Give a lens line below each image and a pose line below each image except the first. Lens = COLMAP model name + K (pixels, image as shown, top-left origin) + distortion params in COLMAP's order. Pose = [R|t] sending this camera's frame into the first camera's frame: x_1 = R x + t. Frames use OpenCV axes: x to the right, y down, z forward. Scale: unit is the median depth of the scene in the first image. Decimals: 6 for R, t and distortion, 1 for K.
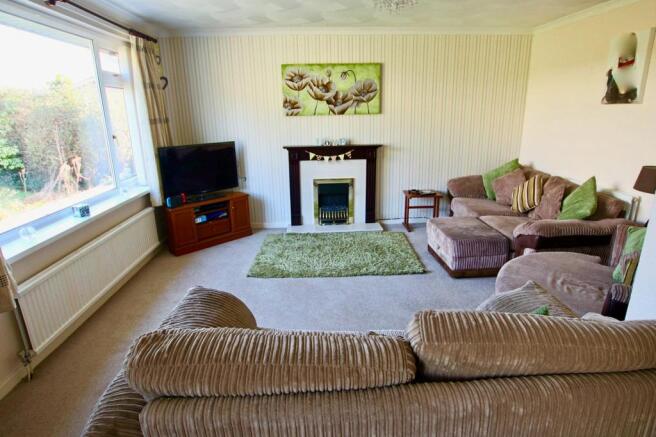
lens RADIAL K [[343.2, 0, 326.1], [0, 343.2, 215.8], [0, 0, 1]] dist [-0.032850, 0.000725]
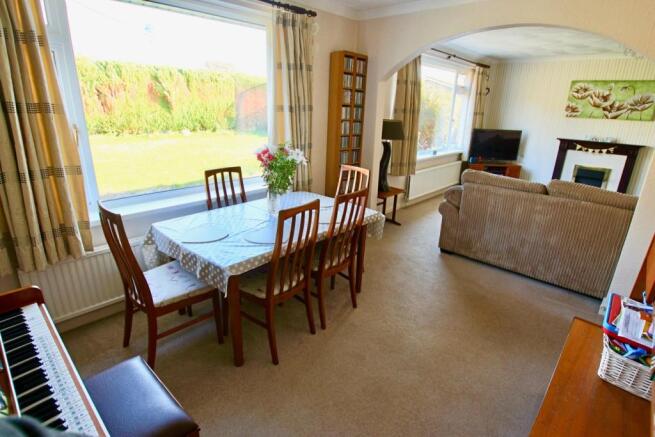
lens RADIAL K [[342.7, 0, 329.6], [0, 342.7, 217.5], [0, 0, 1]] dist [-0.032850, 0.000725]
pose [[0.695474, 0.260017, -0.669856, 0.246808], [-0.248866, 0.961696, 0.114916, 0.194730], [0.674078, 0.086783, 0.733544, -0.653707]]
